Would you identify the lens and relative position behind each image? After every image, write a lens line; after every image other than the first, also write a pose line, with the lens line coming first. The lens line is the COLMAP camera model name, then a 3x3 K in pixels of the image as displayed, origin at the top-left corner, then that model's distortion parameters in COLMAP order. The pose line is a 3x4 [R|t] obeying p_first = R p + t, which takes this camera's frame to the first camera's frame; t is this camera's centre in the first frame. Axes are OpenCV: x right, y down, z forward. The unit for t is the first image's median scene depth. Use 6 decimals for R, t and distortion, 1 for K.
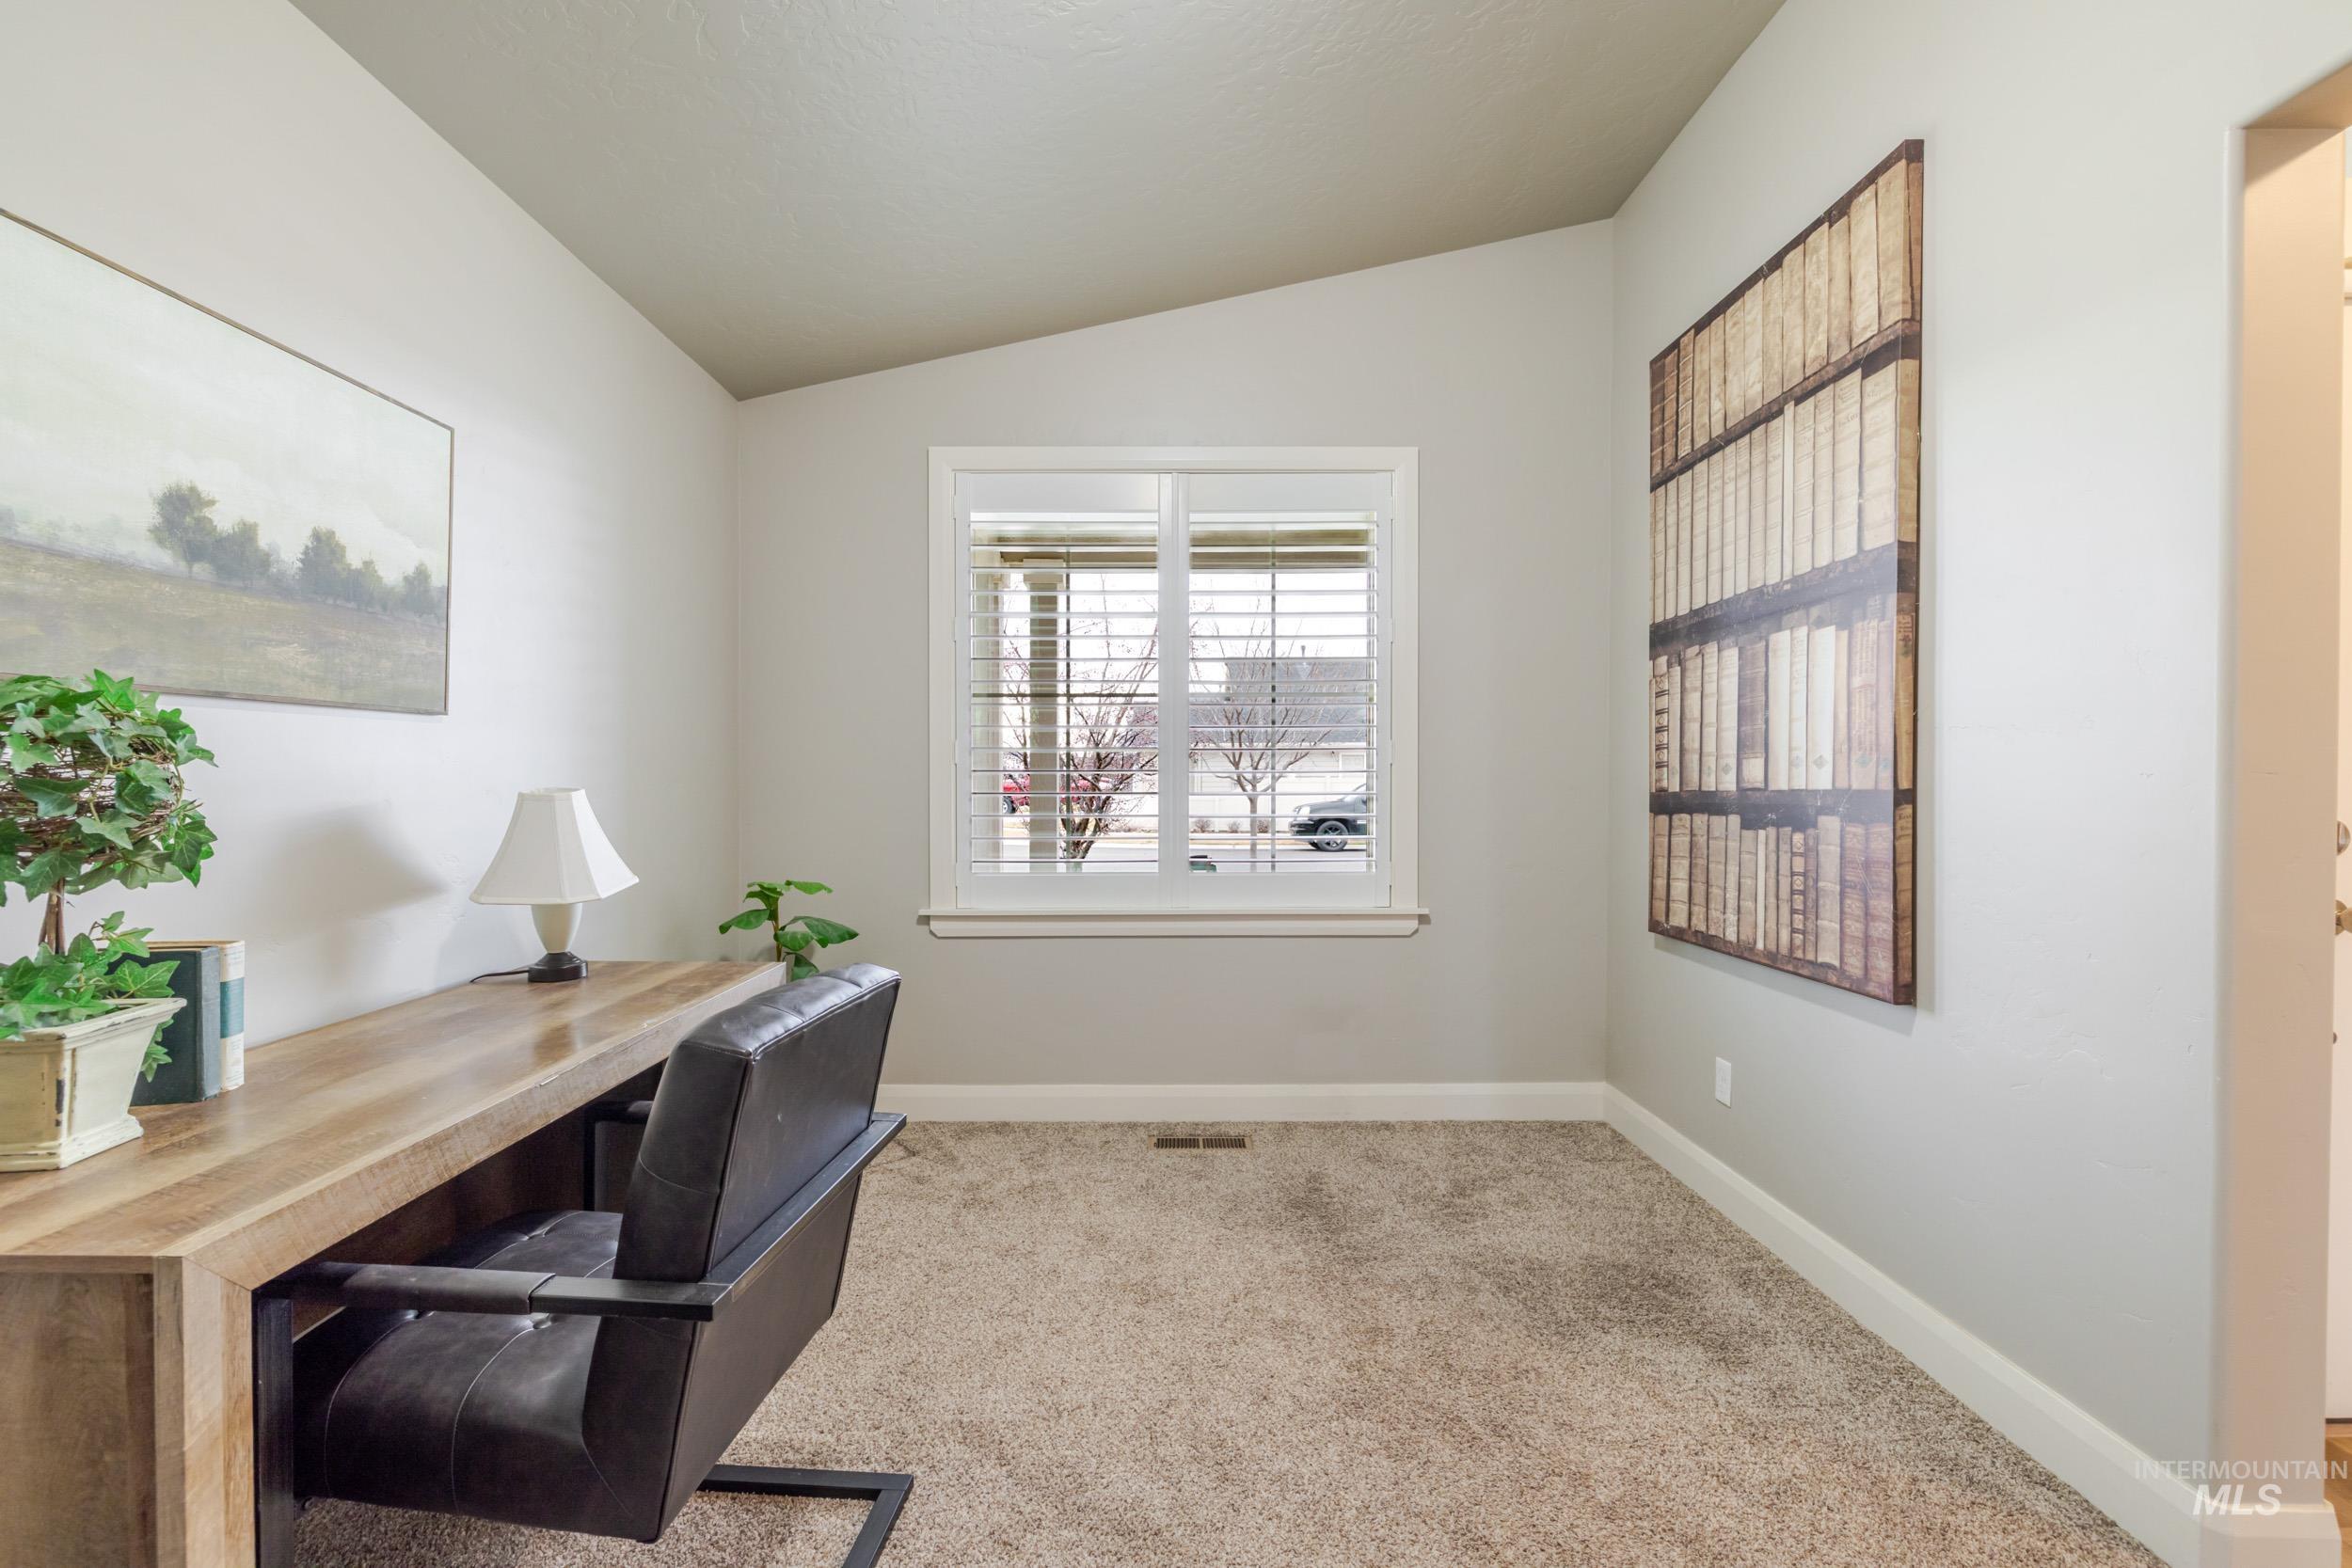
lens RADIAL K [[986.6, 0, 1174.5], [0, 986.6, 779.9], [0, 0, 1]] dist [-0.002577, -0.000378]
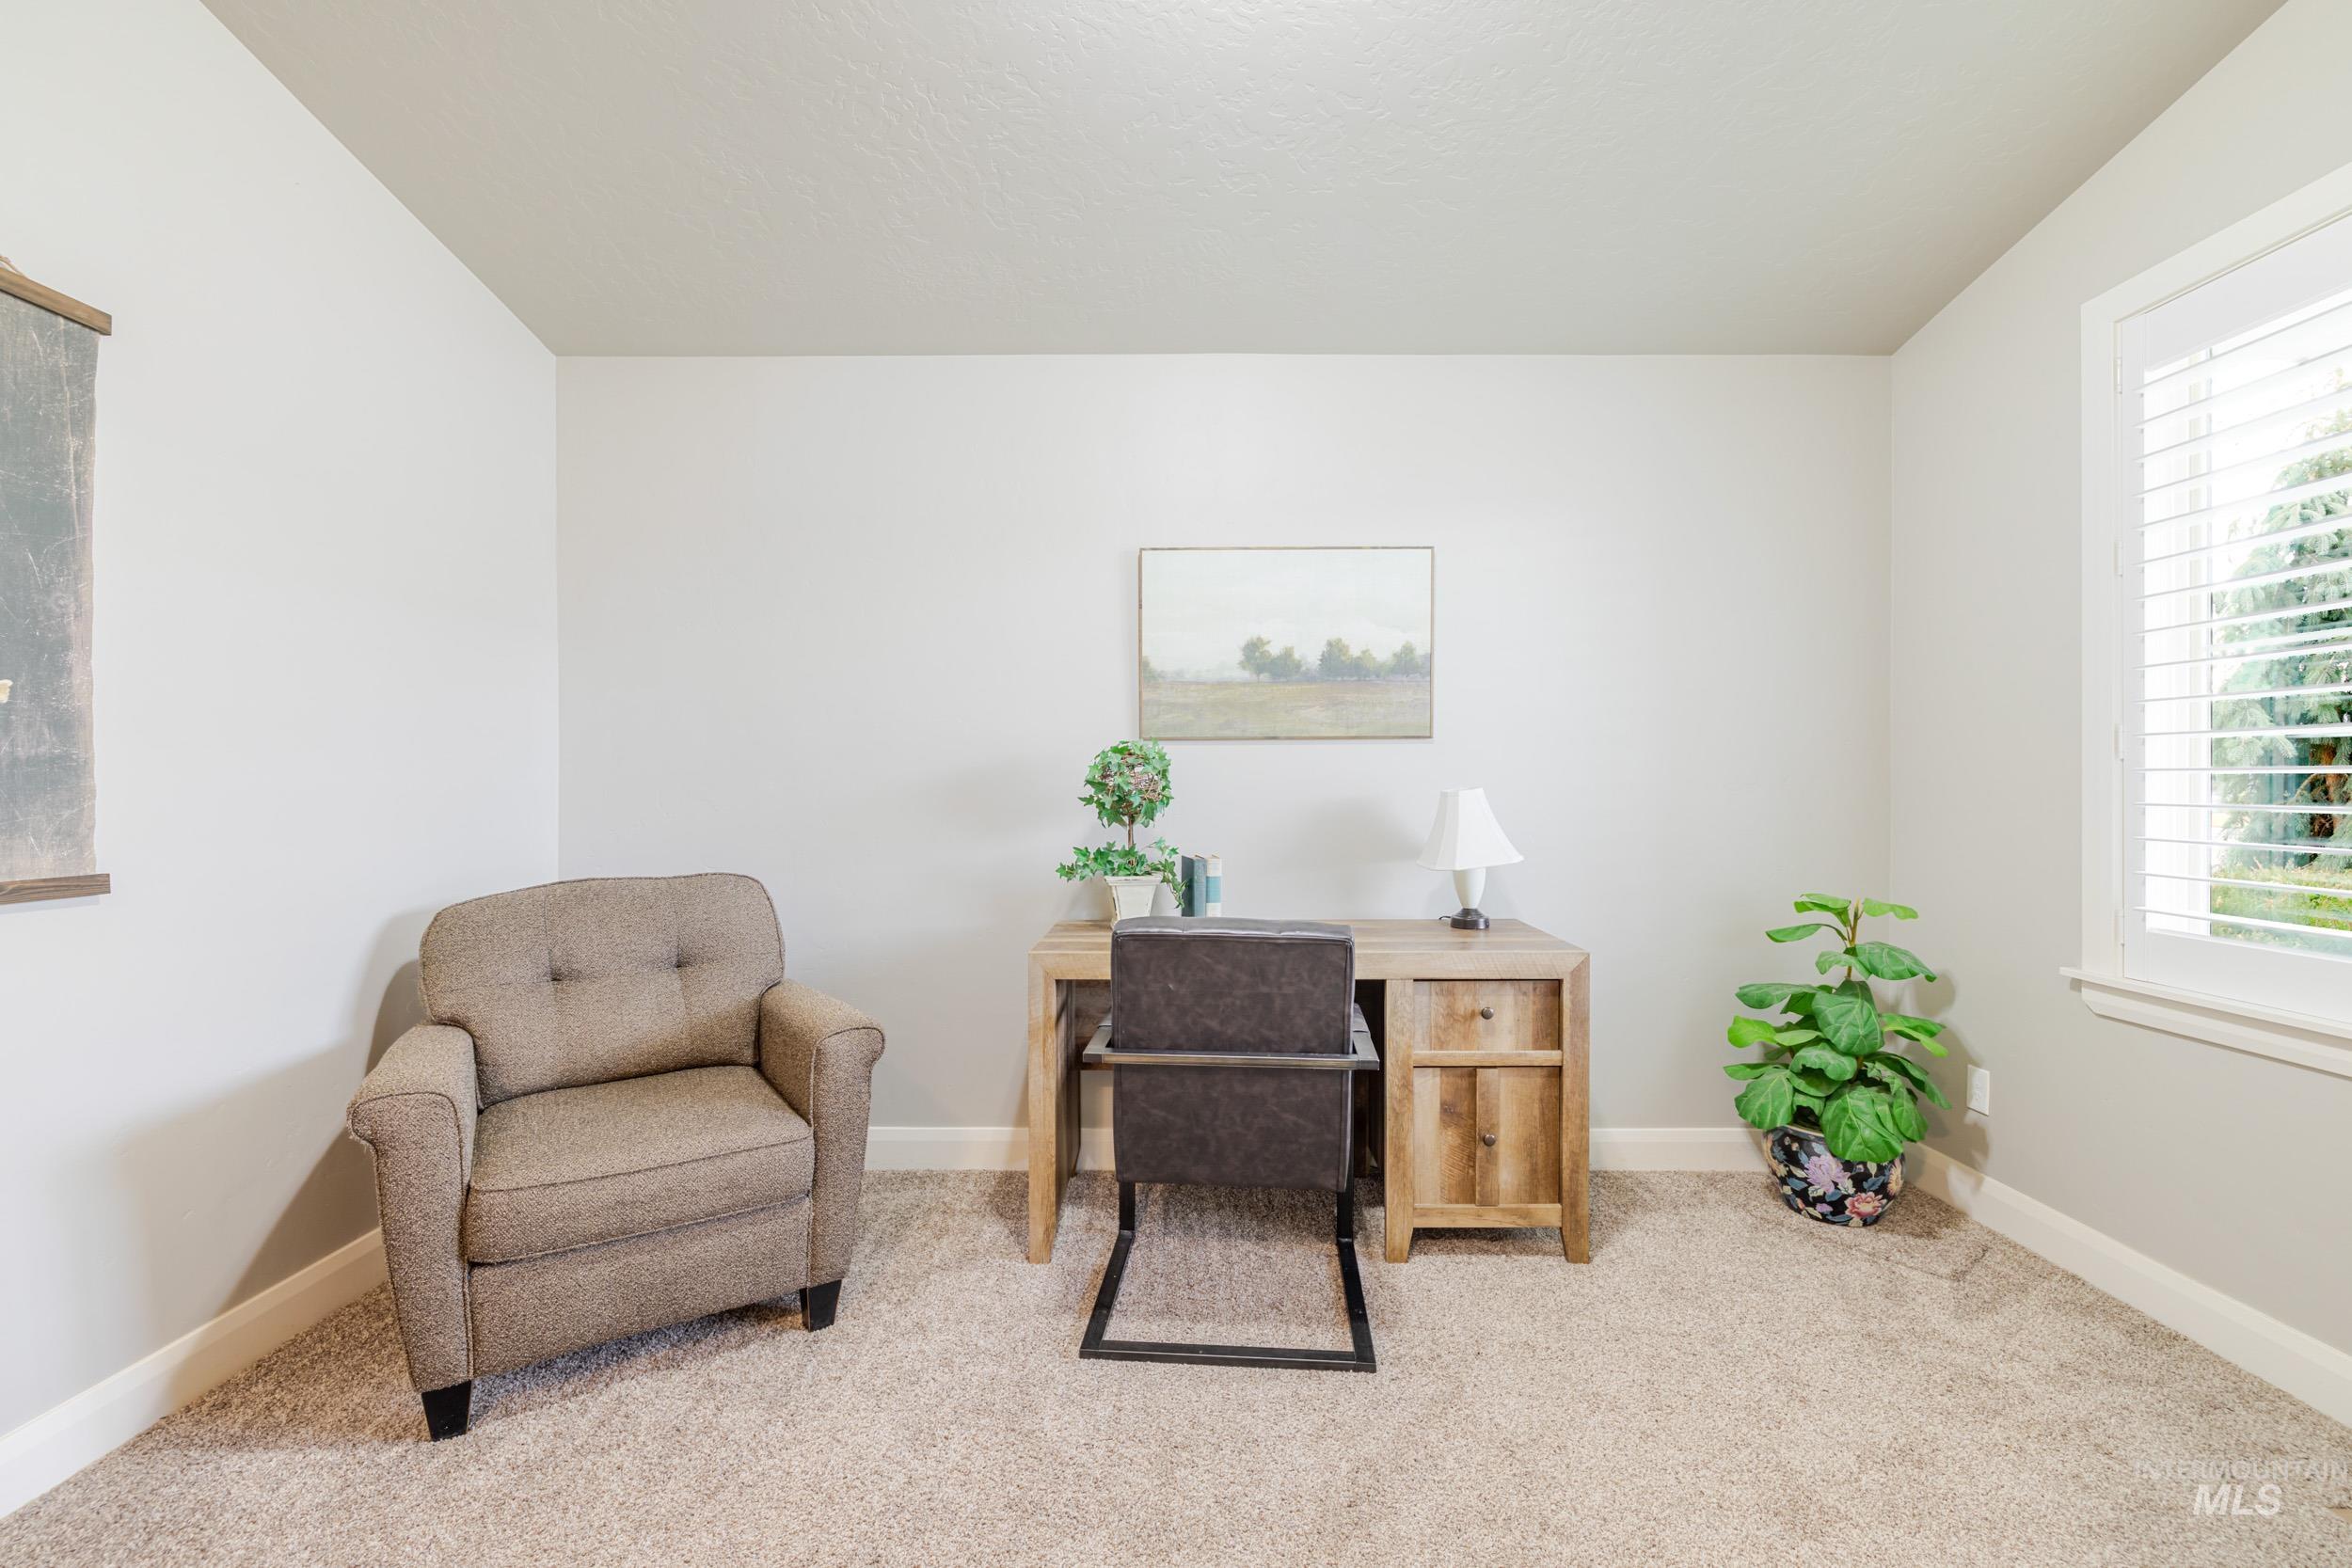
lens RADIAL K [[986.6, 0, 1180.8], [0, 986.6, 780.3], [0, 0, 1]] dist [-0.002577, -0.000378]
pose [[-0.013244, -0.000107, -0.999912, 0.882992], [-0.003648, 0.999993, -0.000058, -0.001148], [0.999906, 0.003647, -0.013245, 0.733076]]
